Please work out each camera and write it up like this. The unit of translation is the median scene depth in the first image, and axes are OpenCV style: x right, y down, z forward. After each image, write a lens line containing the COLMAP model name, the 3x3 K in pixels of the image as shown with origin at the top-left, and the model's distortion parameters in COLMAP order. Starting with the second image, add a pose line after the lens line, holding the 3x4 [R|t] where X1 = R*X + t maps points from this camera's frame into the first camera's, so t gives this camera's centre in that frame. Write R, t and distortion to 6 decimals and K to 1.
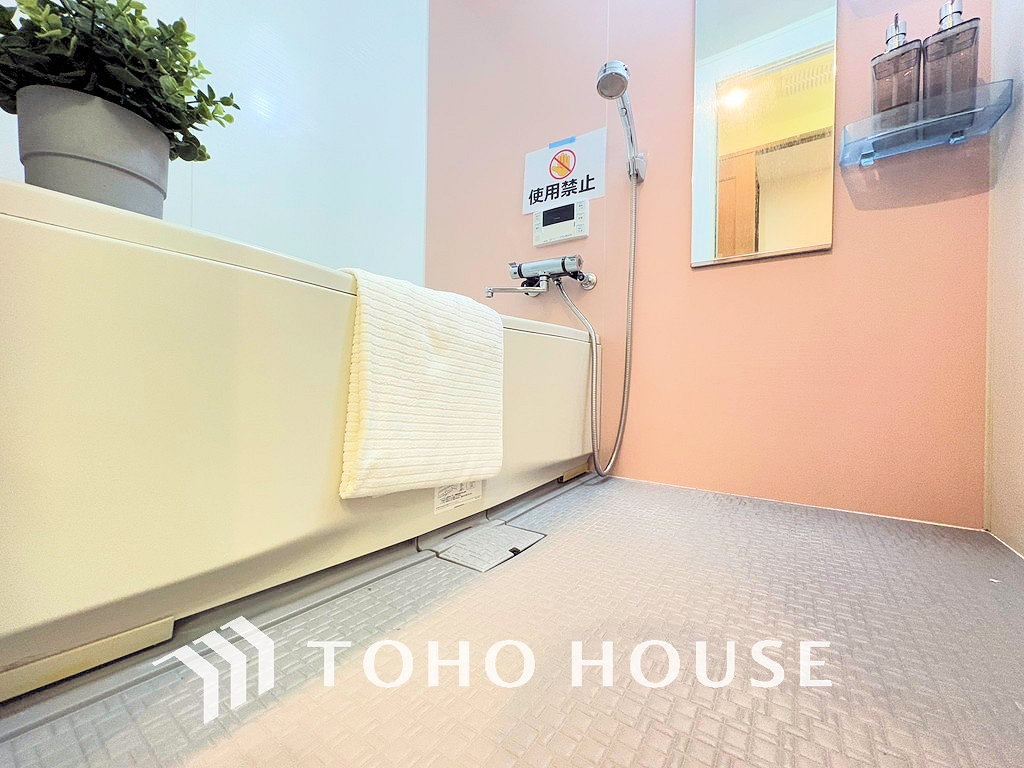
lens RADIAL K [[407.6, 0, 512.1], [0, 407.6, 384.5], [0, 0, 1]] dist [-0.001820, -0.000630]
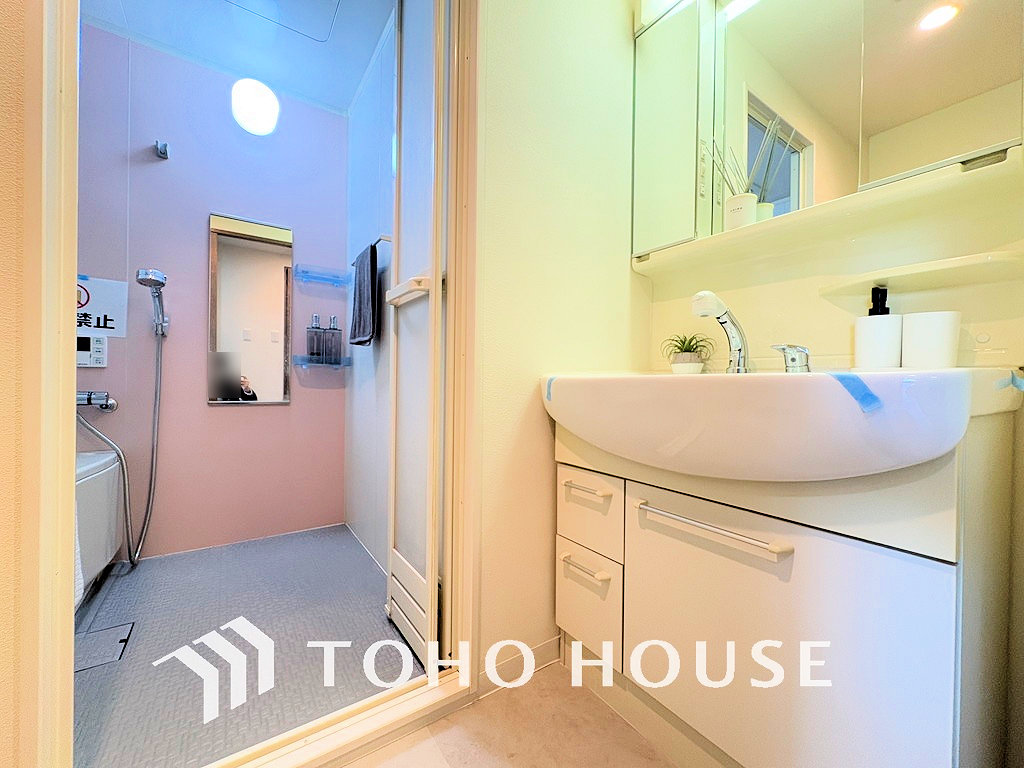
lens RADIAL K [[407.6, 0, 510.6], [0, 407.6, 382.4], [0, 0, 1]] dist [-0.001820, -0.000630]
pose [[0.361611, -0.013693, 0.932229, -0.500609], [-0.002911, 0.999871, 0.015816, -0.346340], [-0.932325, -0.008433, 0.361524, -0.535705]]
